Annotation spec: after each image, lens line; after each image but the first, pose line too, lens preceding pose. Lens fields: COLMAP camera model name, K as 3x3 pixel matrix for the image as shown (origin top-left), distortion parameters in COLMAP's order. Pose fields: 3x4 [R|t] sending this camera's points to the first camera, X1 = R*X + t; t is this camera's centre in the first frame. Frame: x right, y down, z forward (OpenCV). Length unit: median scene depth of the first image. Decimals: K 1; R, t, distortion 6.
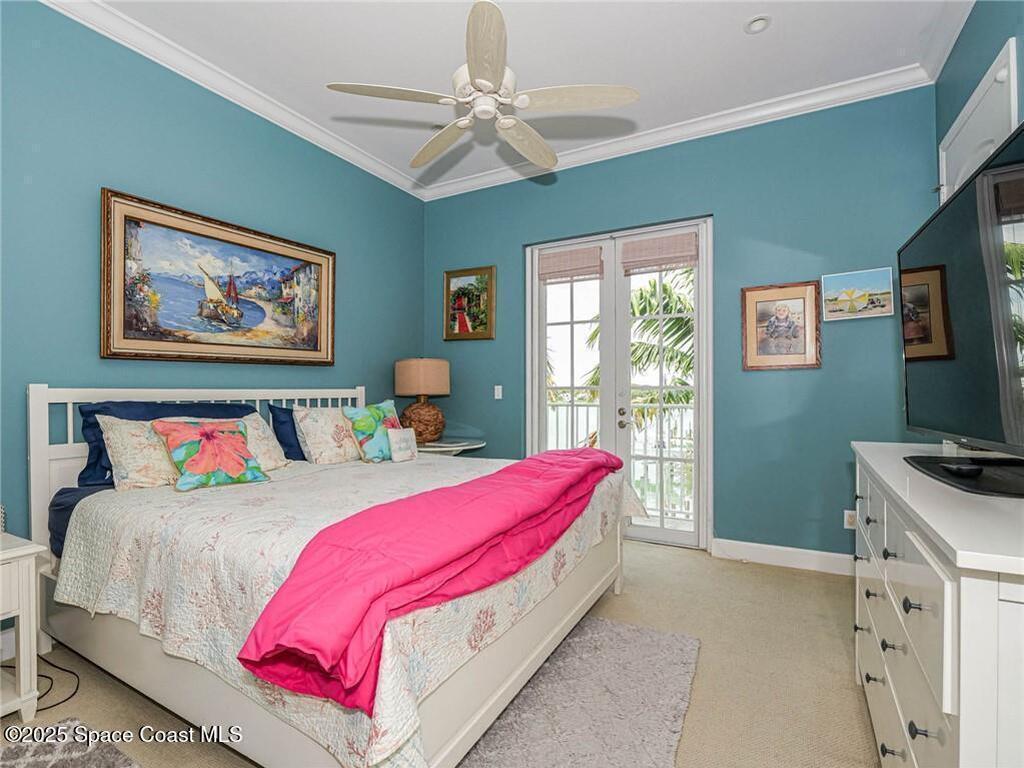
lens RADIAL K [[494.8, 0, 517.9], [0, 494.8, 393.1], [0, 0, 1]] dist [0.000098, 0.000013]
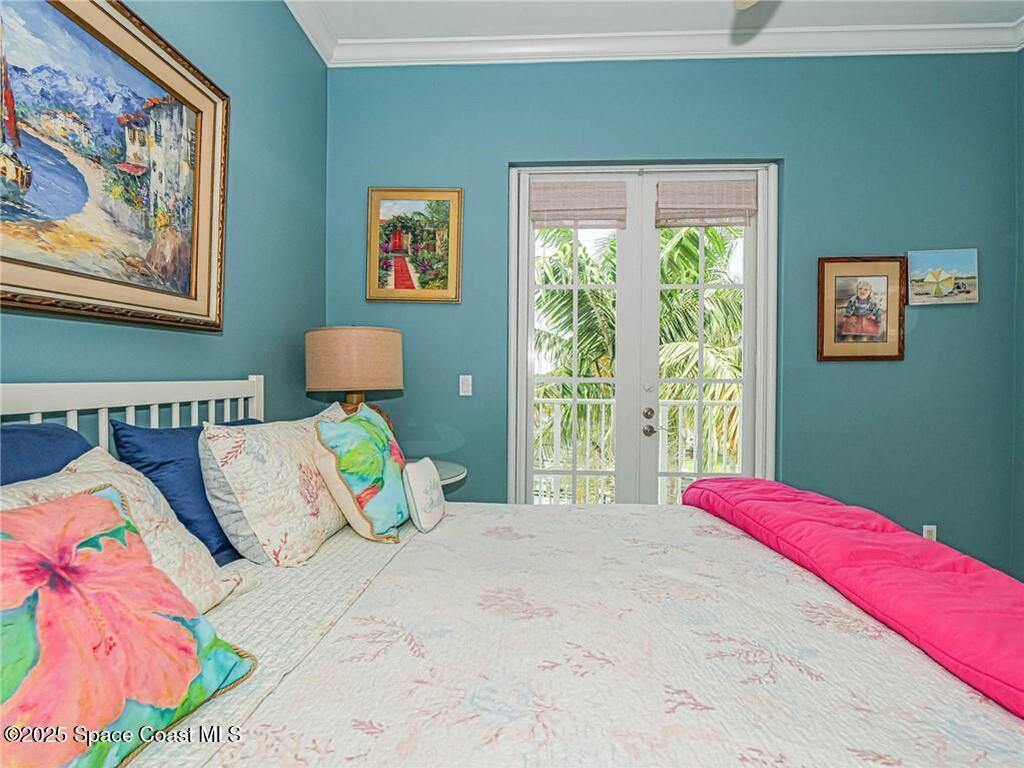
lens RADIAL K [[531.7, 0, 512.0], [0, 531.7, 384.0], [0, 0, 1]] dist [-0.003922, 0.001167]
pose [[0.902684, 0.003485, 0.430289, -0.362885], [-0.006762, 0.999959, 0.006088, -0.010757], [-0.430250, -0.008405, 0.902670, 0.442539]]
